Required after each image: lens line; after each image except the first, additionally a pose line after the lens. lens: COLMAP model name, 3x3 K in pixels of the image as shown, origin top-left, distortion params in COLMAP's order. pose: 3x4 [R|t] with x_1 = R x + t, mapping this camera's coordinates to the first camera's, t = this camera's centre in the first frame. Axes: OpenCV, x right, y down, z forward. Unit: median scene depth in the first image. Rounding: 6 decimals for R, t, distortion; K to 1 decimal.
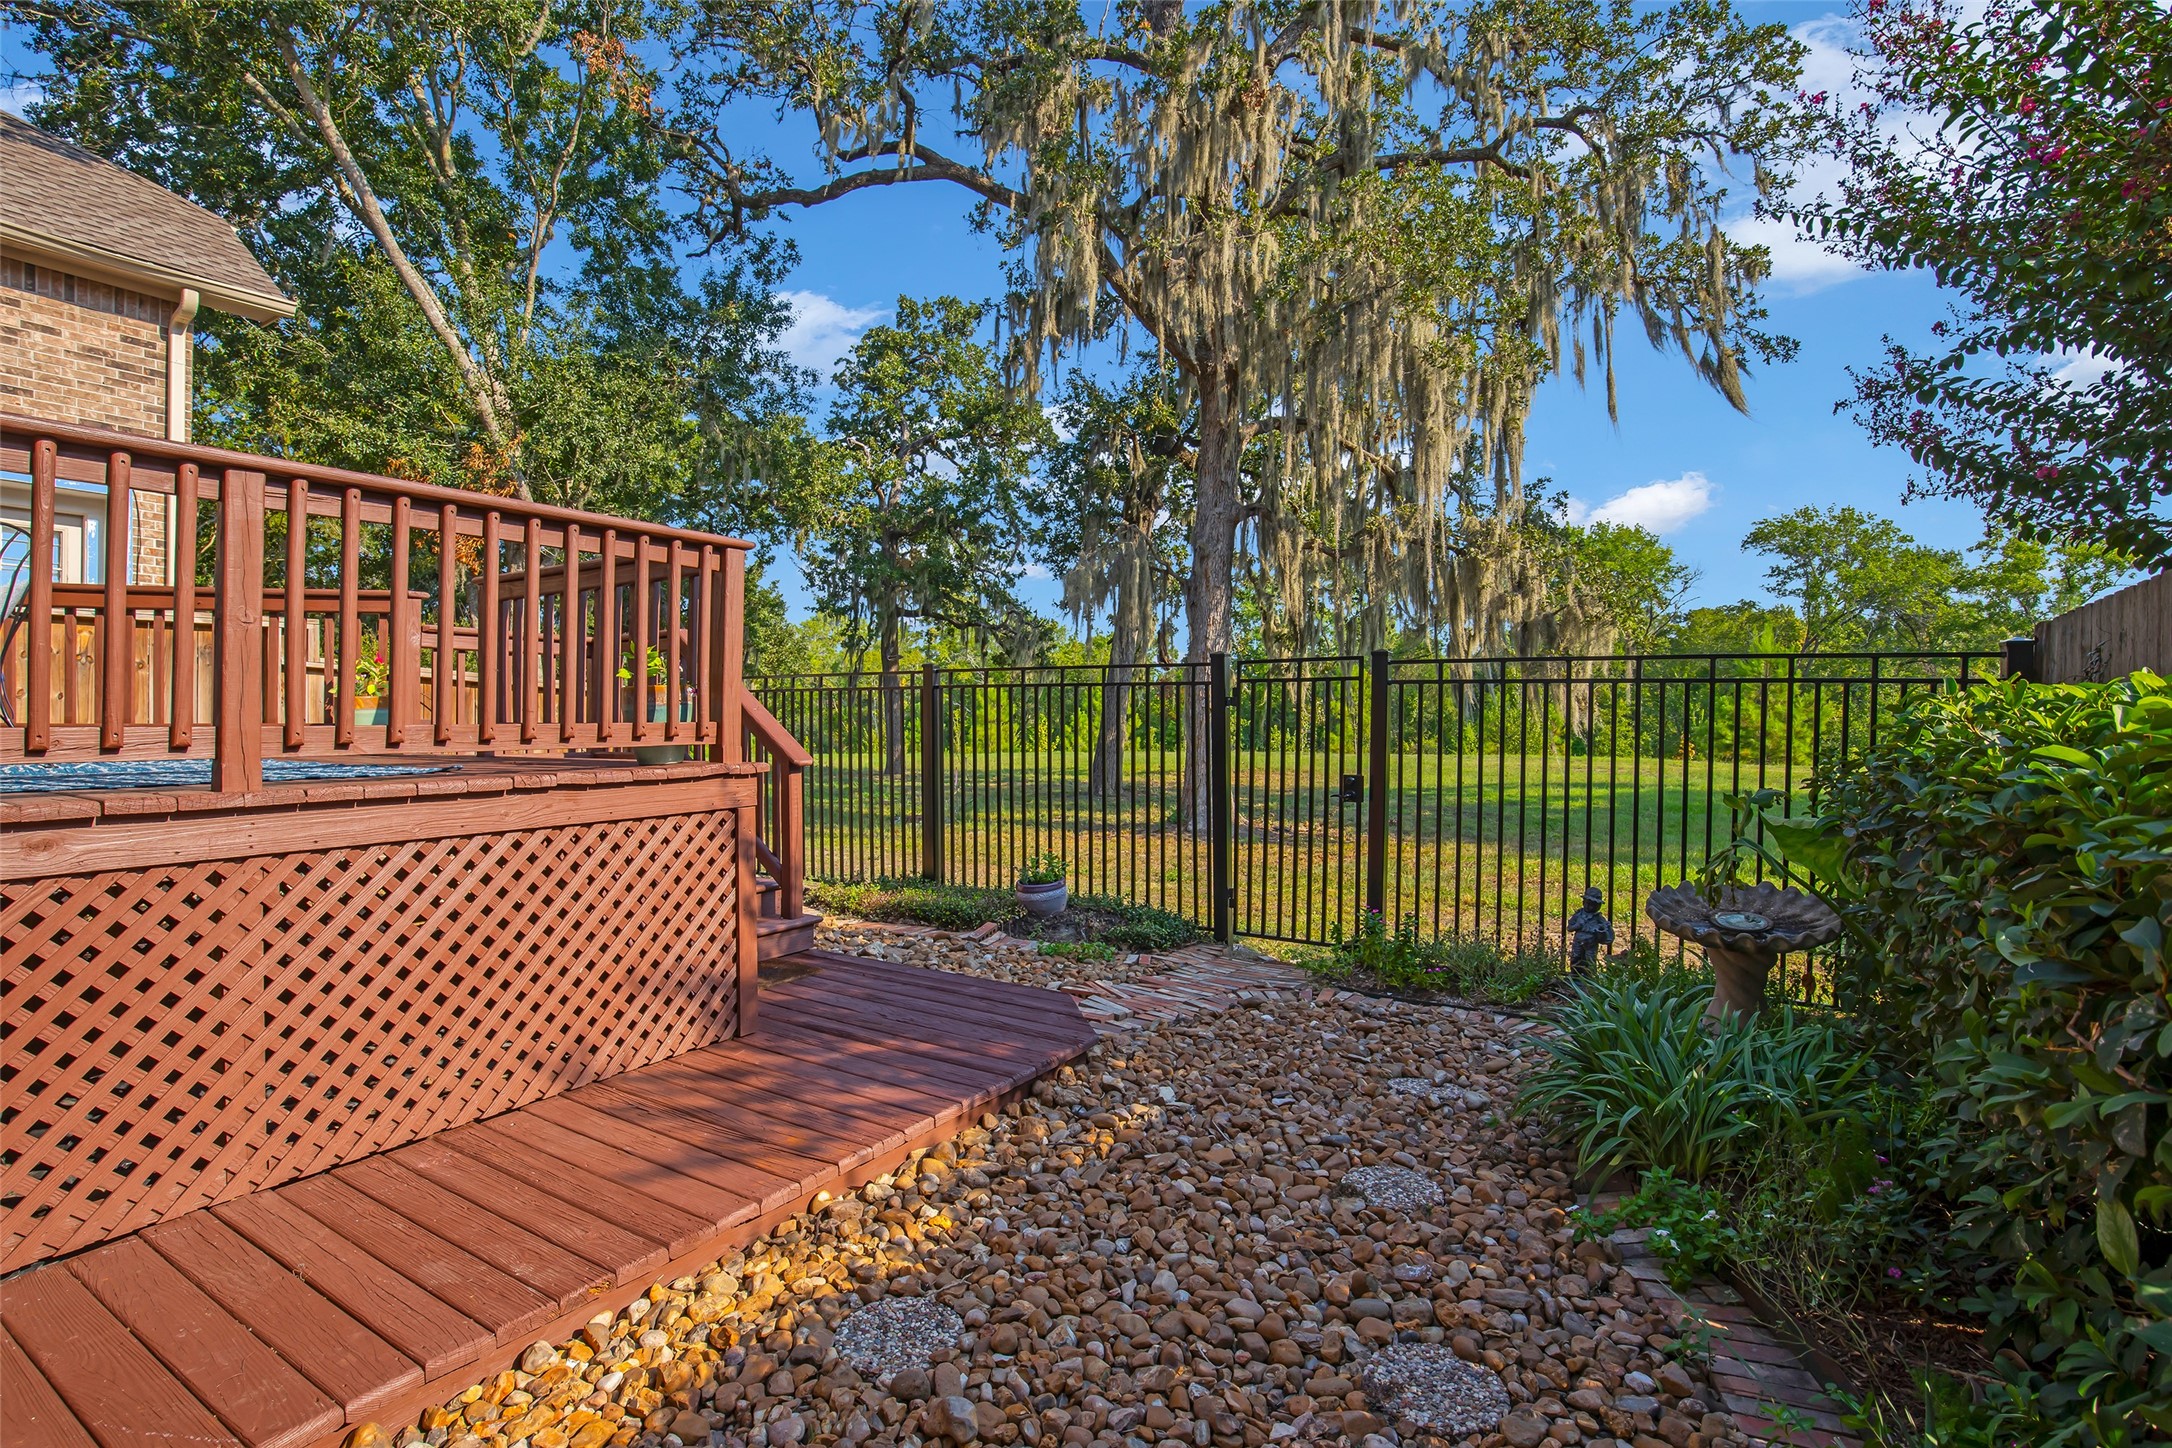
lens RADIAL K [[1012.3, 0, 1085.5], [0, 1012.3, 734.4], [0, 0, 1]] dist [-0.032494, 0.005523]
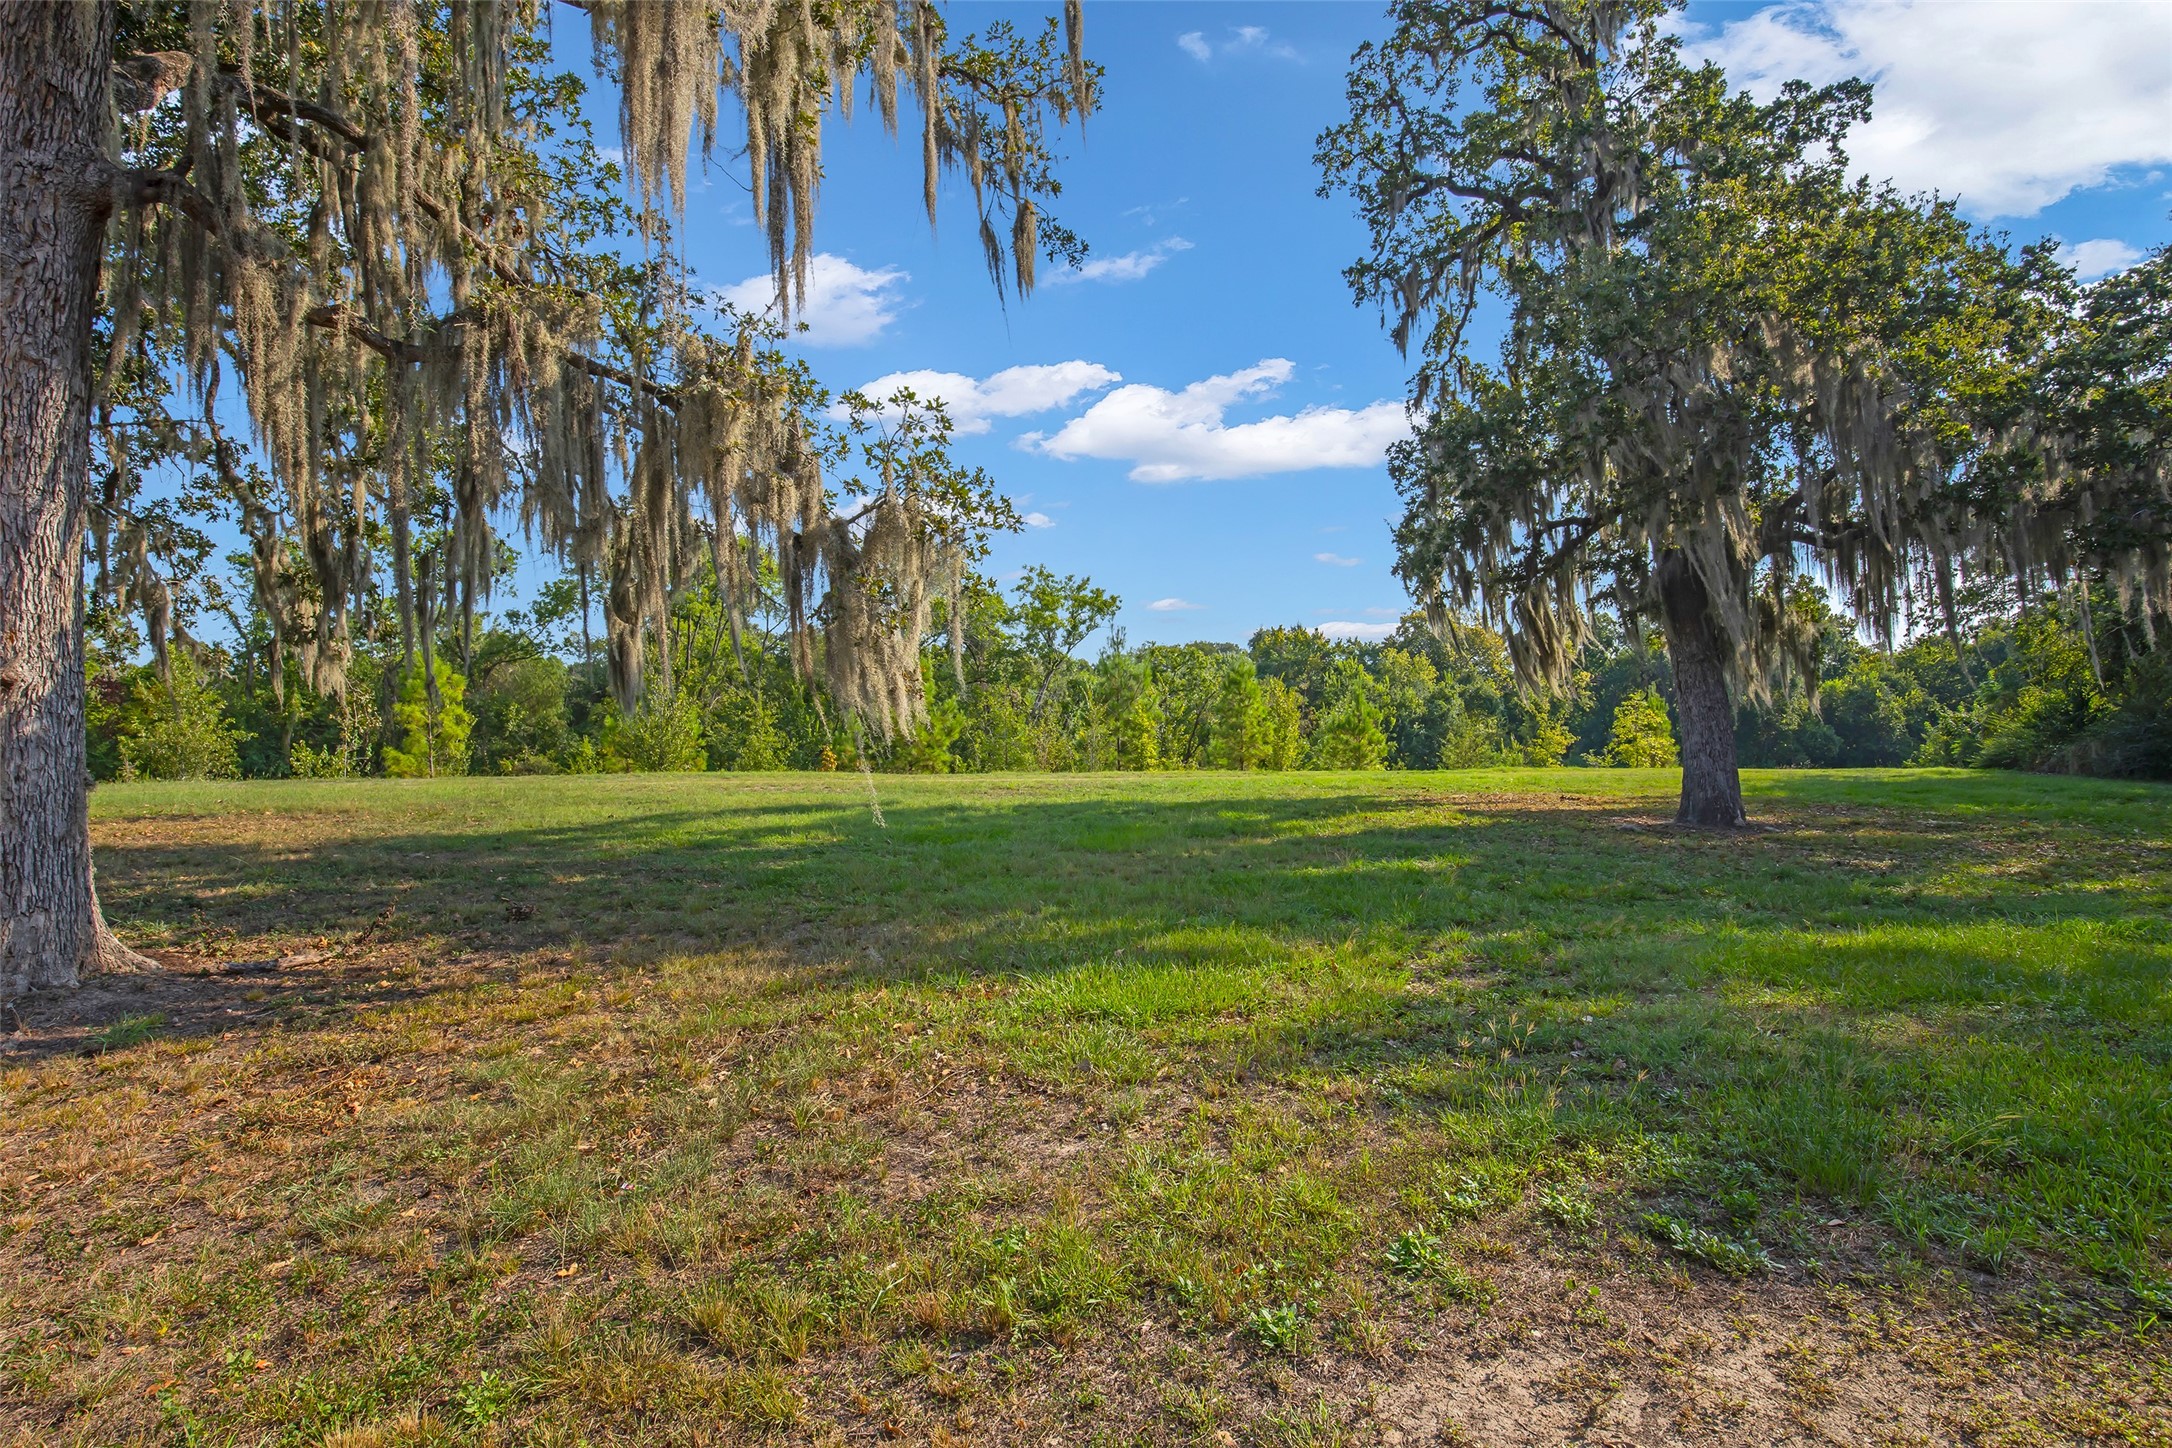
lens RADIAL K [[1012.3, 0, 1085.5], [0, 1012.3, 734.4], [0, 0, 1]] dist [-0.032494, 0.005523]
pose [[0.664453, -0.006470, 0.747302, 0.118229], [0.019540, 0.999771, -0.008717, 0.005789], [-0.747075, 0.020394, 0.664427, 0.471672]]
